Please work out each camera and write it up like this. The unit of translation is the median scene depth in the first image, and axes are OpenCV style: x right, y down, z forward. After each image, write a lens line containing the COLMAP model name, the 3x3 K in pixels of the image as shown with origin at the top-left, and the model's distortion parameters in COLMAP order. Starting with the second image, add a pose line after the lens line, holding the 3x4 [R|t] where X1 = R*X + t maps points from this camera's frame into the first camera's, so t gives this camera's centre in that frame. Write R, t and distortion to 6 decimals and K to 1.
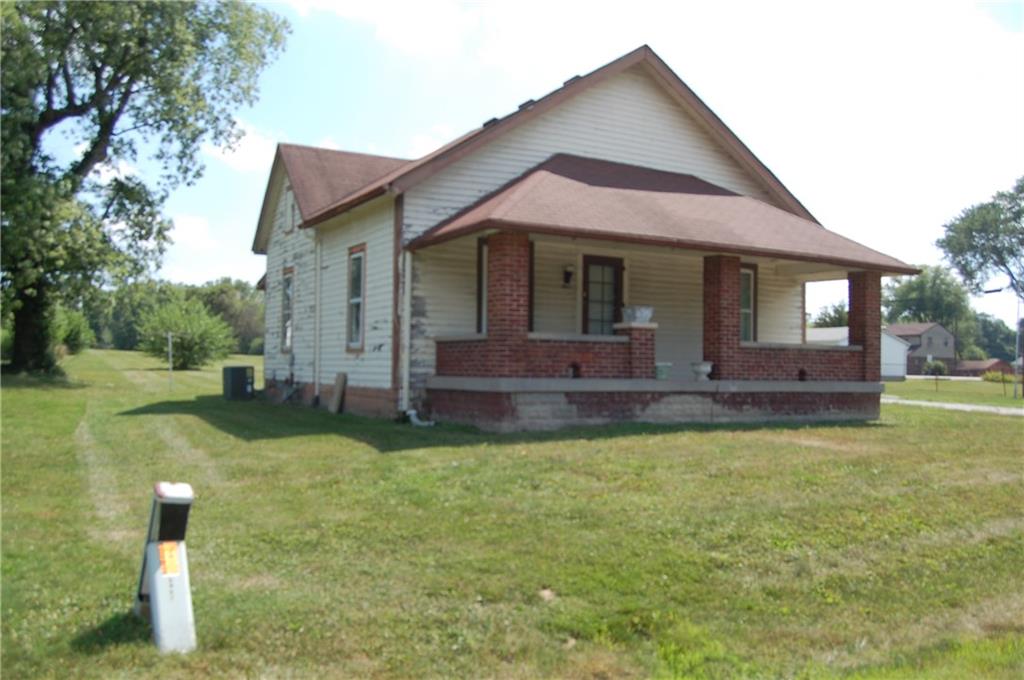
lens RADIAL K [[982.1, 0, 511.7], [0, 982.1, 355.6], [0, 0, 1]] dist [-0.080105, -0.007482]
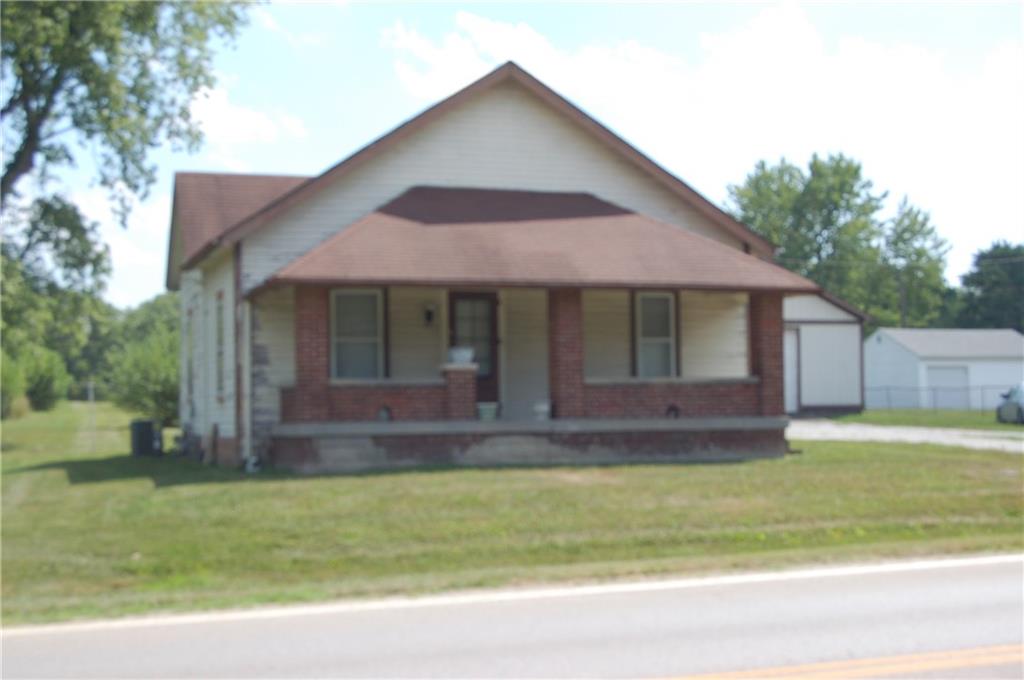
lens RADIAL K [[1845.9, 0, 512.0], [0, 1845.9, 340.0], [0, 0, 1]] dist [-0.039877, -0.000806]
pose [[0.974950, -0.037488, -0.219242, 0.569185], [0.031260, 0.999005, -0.031807, 0.002973], [0.220216, 0.024157, 0.975152, -0.785034]]
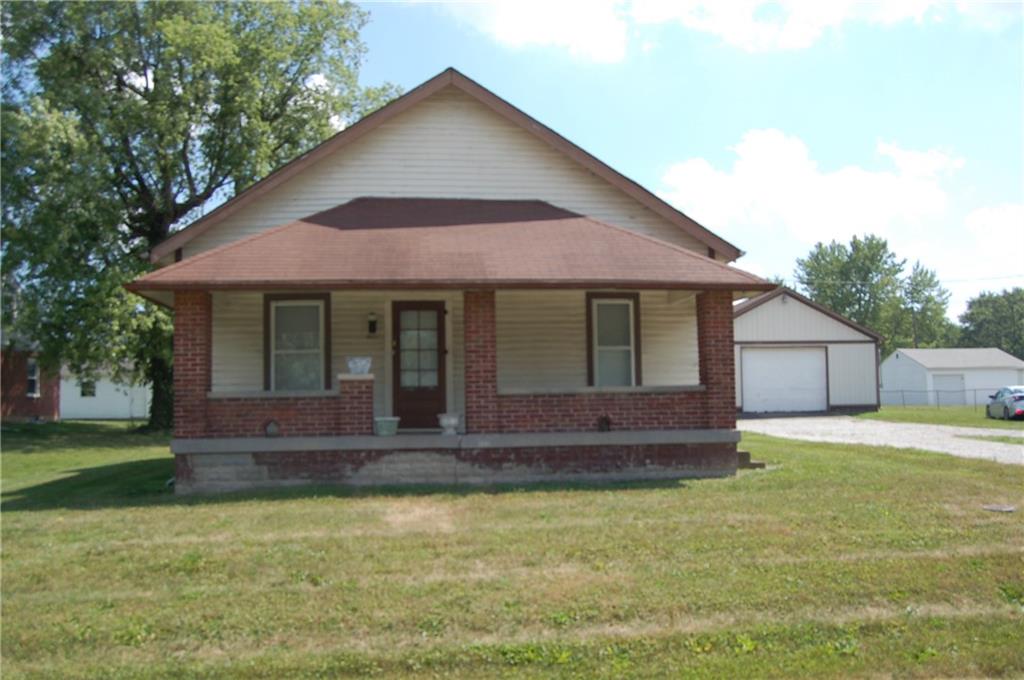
lens RADIAL K [[951.9, 0, 511.9], [0, 951.9, 352.7], [0, 0, 1]] dist [-0.071186, 0.007341]
pose [[0.906879, -0.056895, -0.417533, 0.605477], [0.037650, 0.997820, -0.054192, -0.000120], [0.419706, 0.033426, 0.907044, 0.245092]]
